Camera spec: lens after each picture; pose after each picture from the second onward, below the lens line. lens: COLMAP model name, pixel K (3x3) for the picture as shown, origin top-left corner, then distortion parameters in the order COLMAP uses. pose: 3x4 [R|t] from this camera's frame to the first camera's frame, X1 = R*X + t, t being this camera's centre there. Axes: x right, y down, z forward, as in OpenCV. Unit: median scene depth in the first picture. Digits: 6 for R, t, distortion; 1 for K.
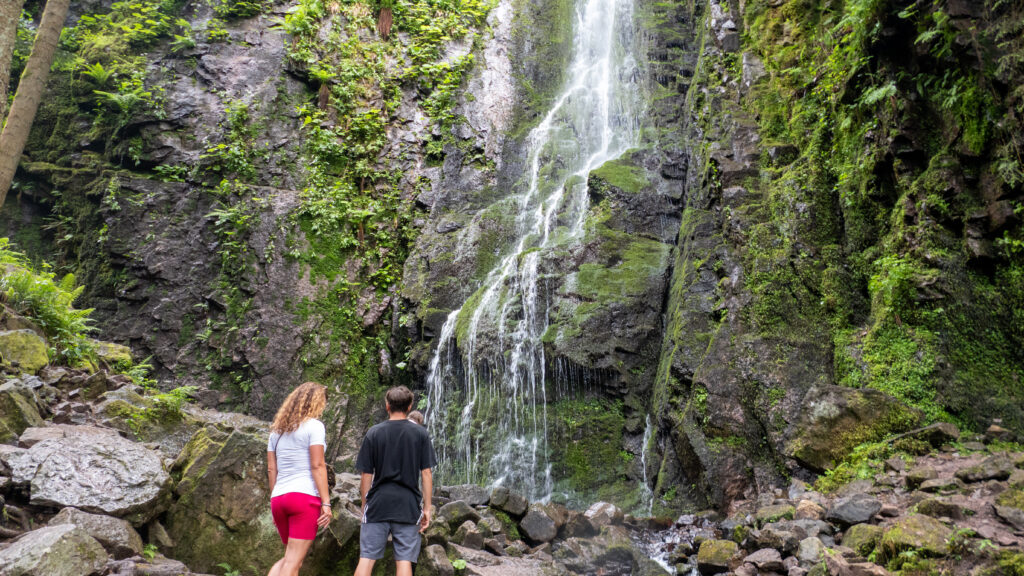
lens RADIAL K [[788.7, 0, 512.4], [0, 788.7, 287.8], [0, 0, 1]] dist [0.003254, 0.000177]
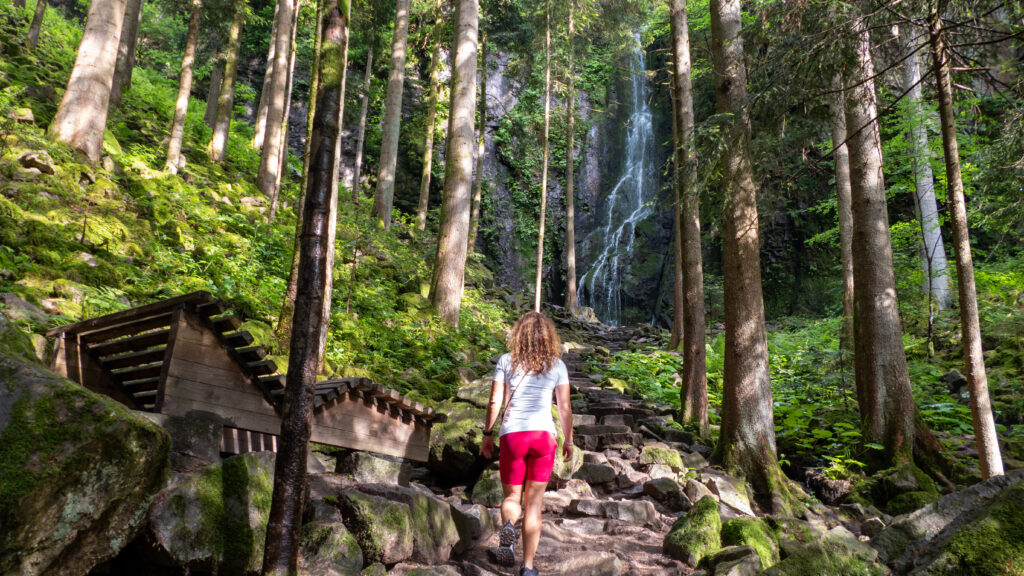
lens RADIAL K [[869.9, 0, 511.7], [0, 869.9, 288.6], [0, 0, 1]] dist [0.002413, 0.000030]
pose [[0.998093, 0.048166, 0.038595, -0.387034], [-0.051664, 0.994090, 0.095479, -0.177281], [-0.033768, -0.097291, 0.994683, -1.760889]]
